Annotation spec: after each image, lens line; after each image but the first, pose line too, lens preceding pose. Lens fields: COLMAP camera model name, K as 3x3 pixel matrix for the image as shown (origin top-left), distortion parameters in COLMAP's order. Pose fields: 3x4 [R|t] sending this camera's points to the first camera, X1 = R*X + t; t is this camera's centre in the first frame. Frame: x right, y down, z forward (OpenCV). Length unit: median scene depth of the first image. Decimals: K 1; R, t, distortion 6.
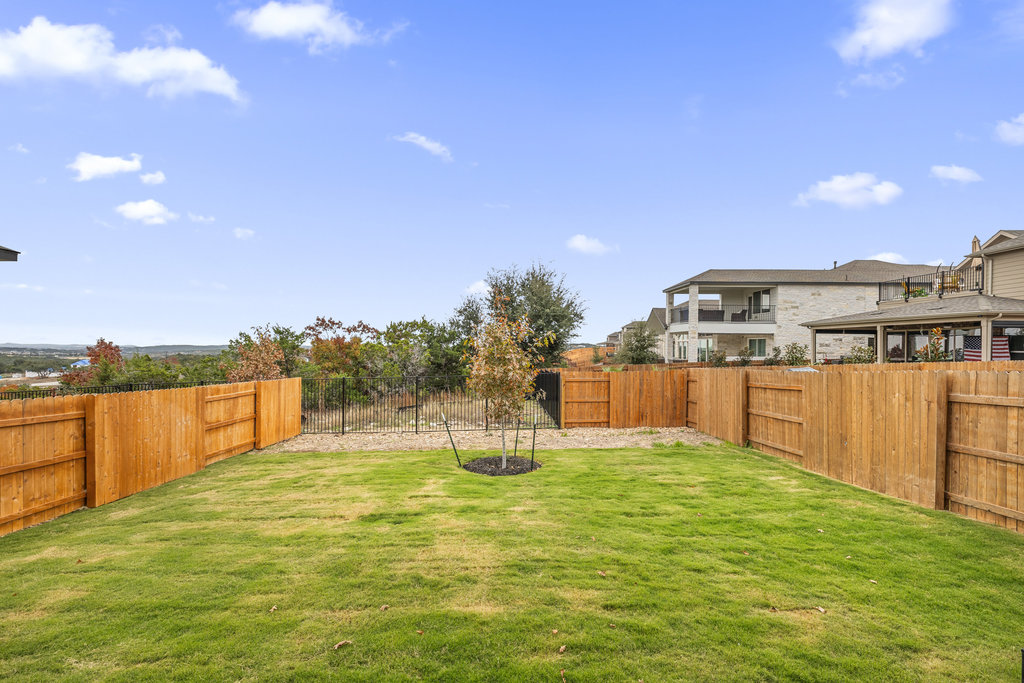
lens RADIAL K [[436.8, 0, 491.3], [0, 436.8, 344.1], [0, 0, 1]] dist [0.010223, 0.000224]
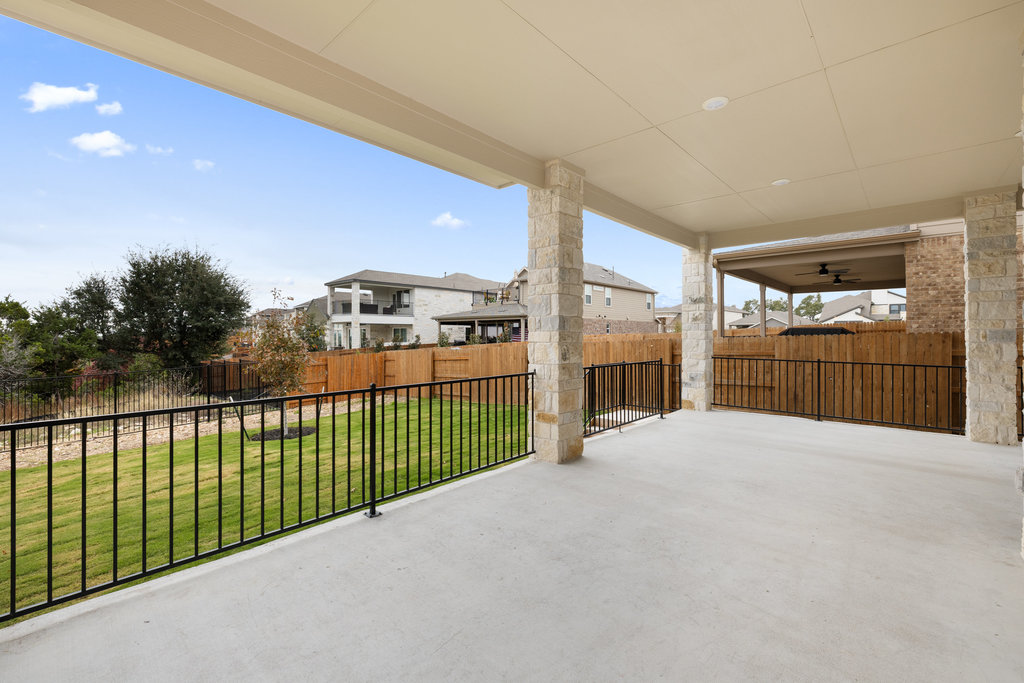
lens RADIAL K [[444.1, 0, 512.0], [0, 444.1, 341.5], [0, 0, 1]] dist [-0.000721, -0.000062]
pose [[0.660447, -0.022337, 0.750540, -0.157781], [0.007253, 0.999701, 0.023369, -0.001889], [-0.750838, -0.009990, 0.660411, -0.095205]]
